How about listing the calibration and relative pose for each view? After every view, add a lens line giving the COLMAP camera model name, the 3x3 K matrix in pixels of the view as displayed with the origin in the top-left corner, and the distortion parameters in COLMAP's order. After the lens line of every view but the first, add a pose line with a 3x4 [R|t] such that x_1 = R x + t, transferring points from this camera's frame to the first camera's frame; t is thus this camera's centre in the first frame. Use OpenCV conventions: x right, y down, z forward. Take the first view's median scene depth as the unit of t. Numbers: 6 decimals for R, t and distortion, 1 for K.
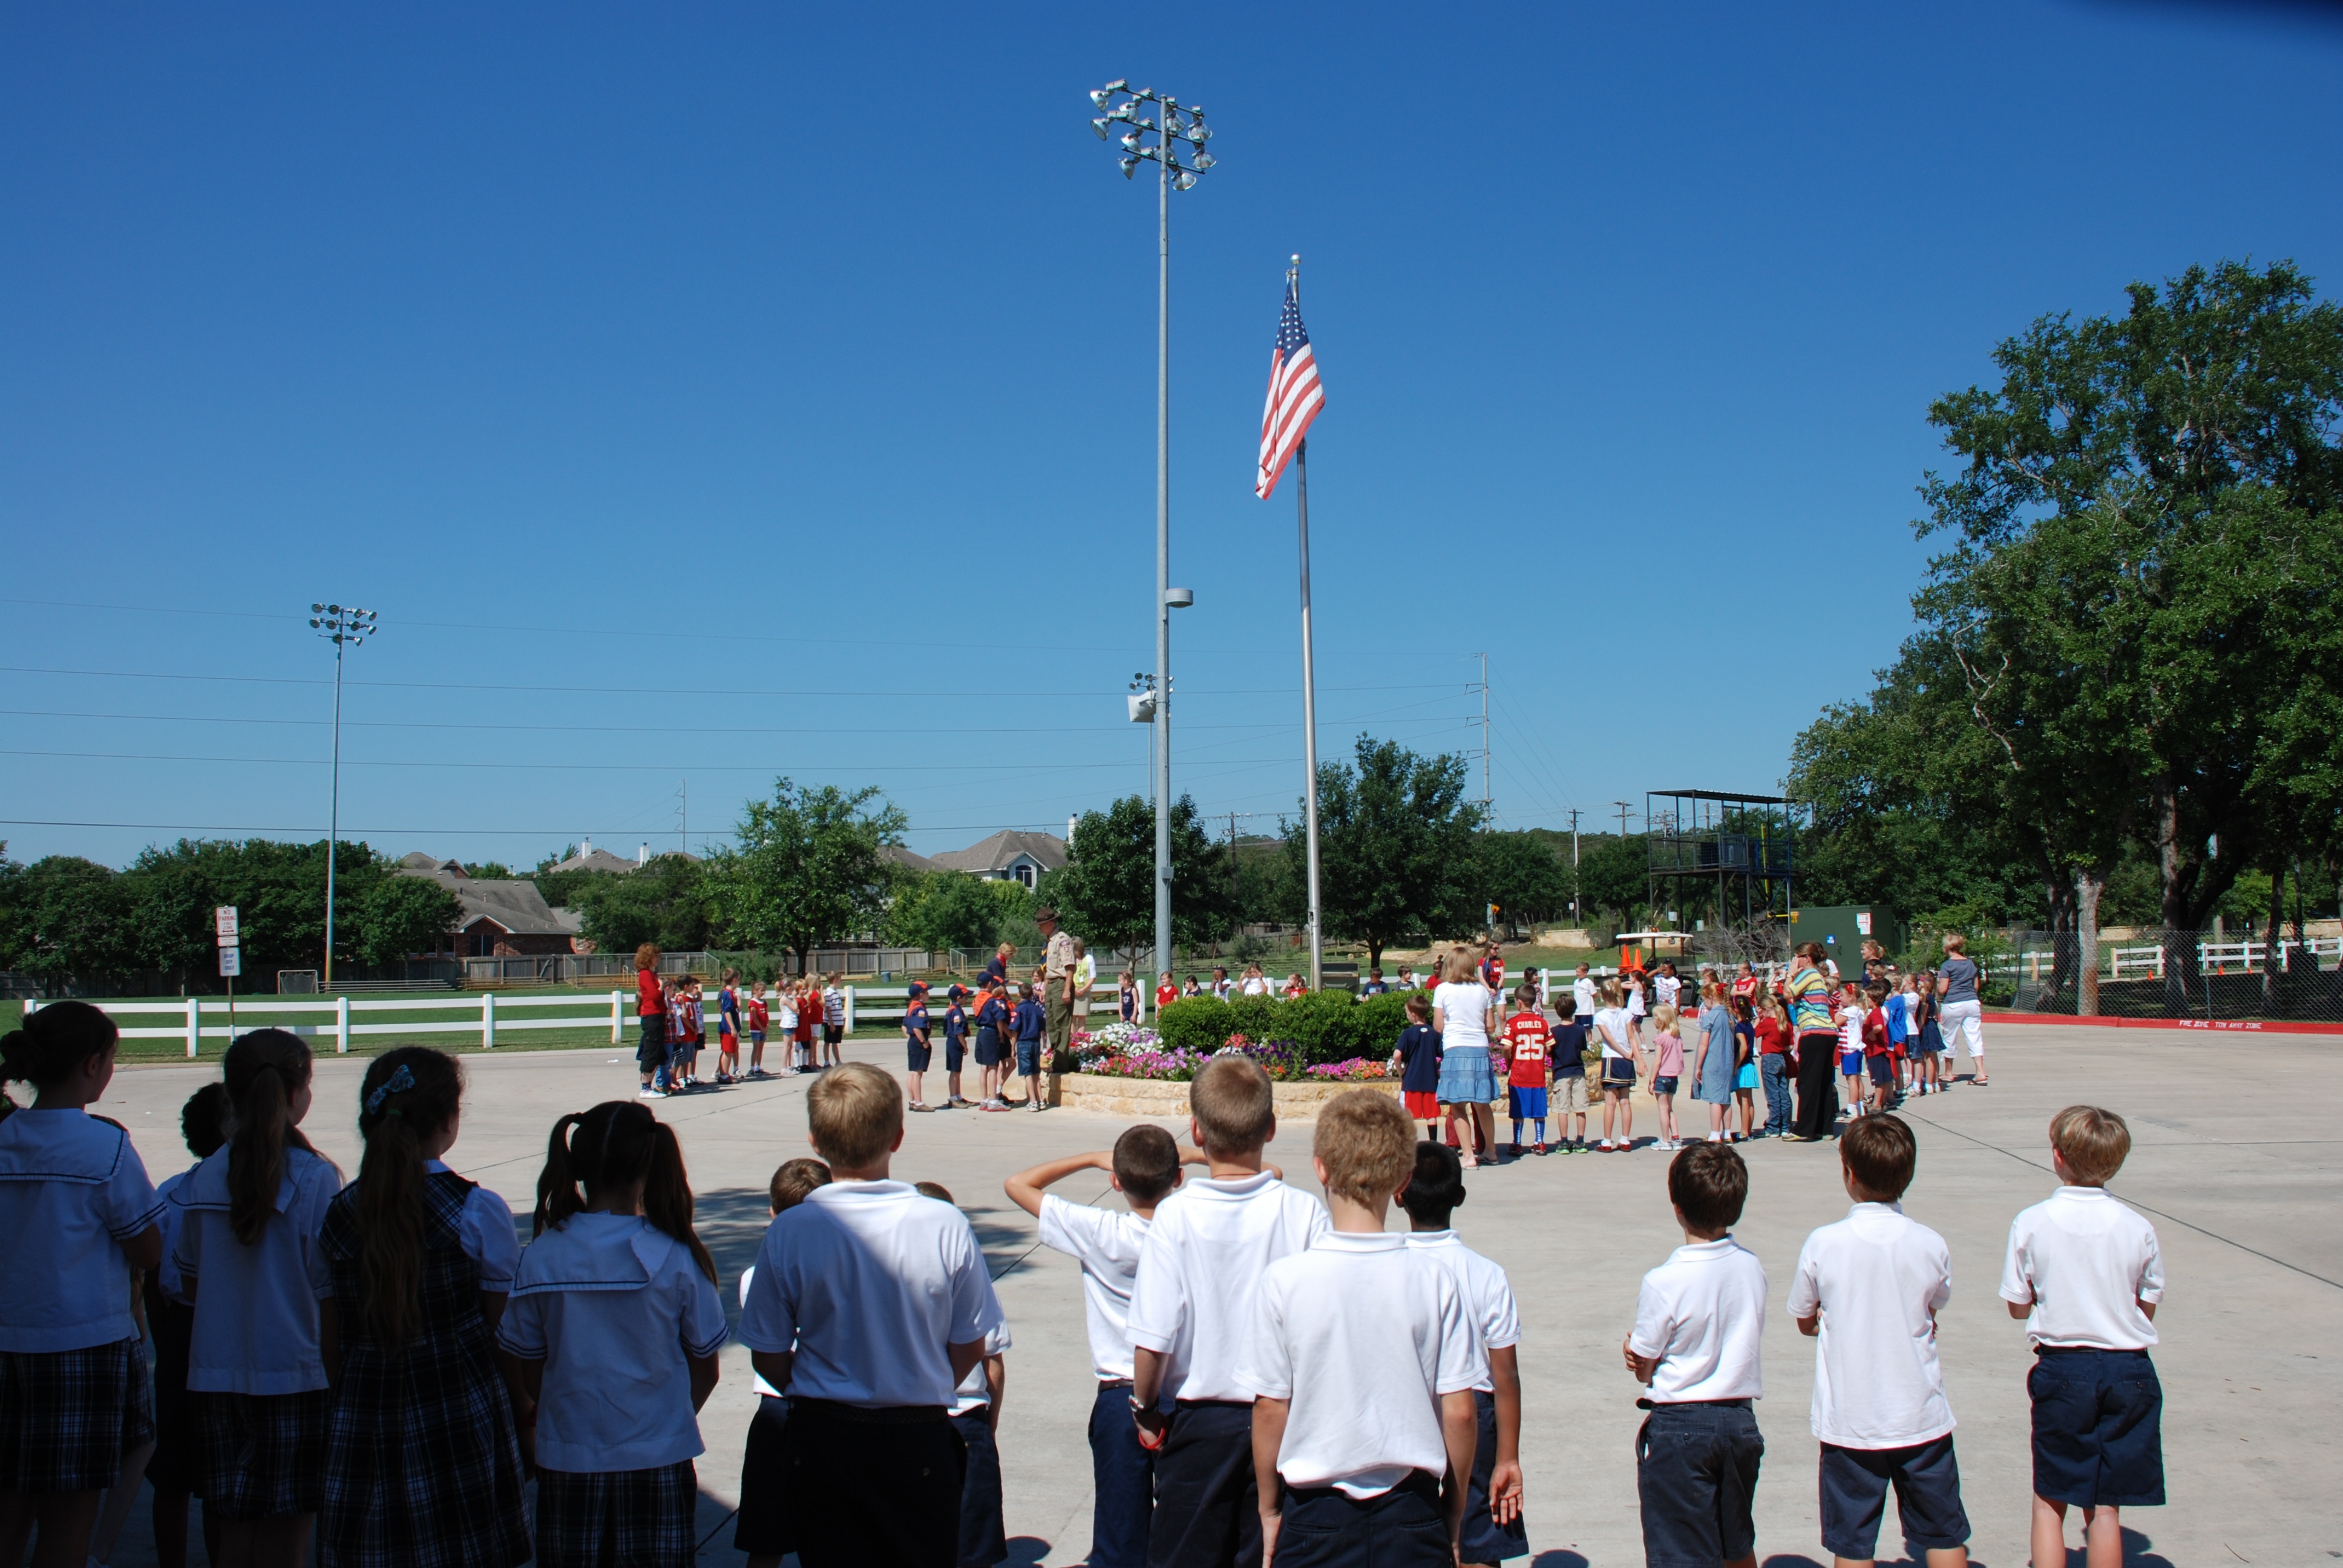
lens RADIAL K [[1961.3, 0, 1161.2], [0, 1961.3, 779.9], [0, 0, 1]] dist [-0.094880, -0.000742]
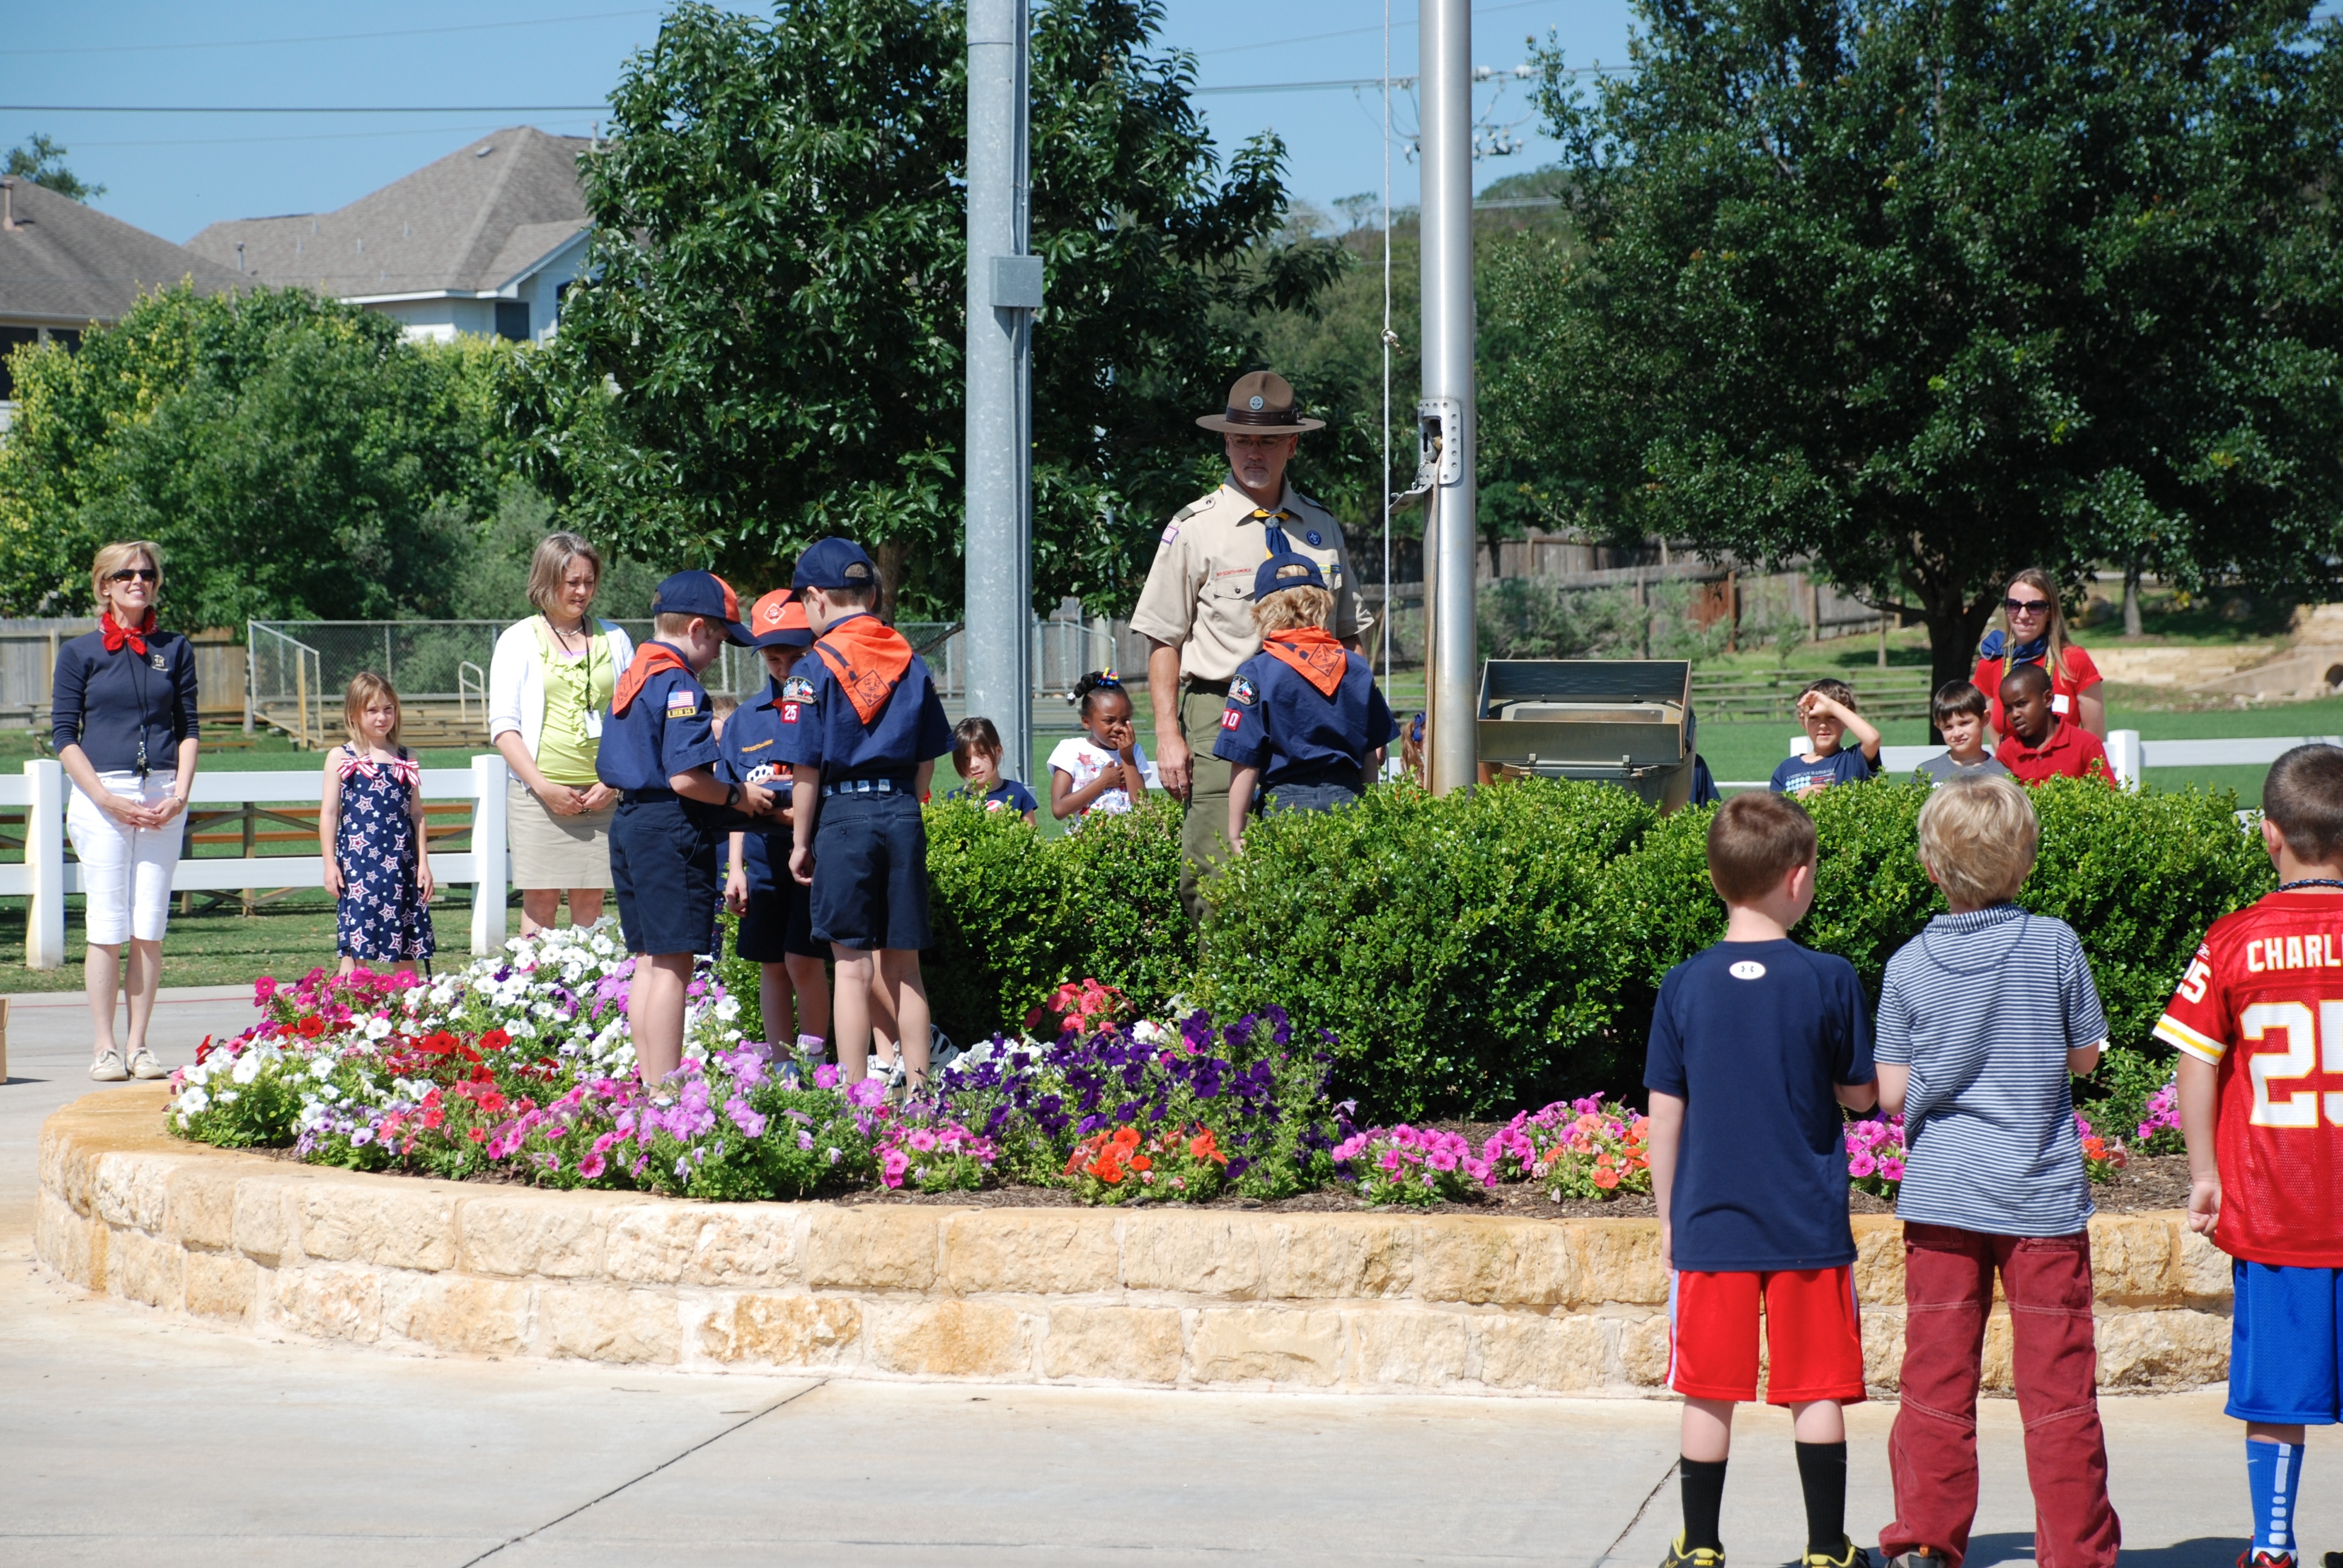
lens RADIAL K [[7672.4, 0, 1185.2], [0, 7672.4, 784.7], [0, 0, 1]] dist [1.263019, 0.000000]
pose [[0.999760, 0.009050, -0.019940, 0.039849], [-0.006953, 0.994678, 0.102793, 0.012466], [0.020764, -0.102629, 0.994503, 0.093876]]
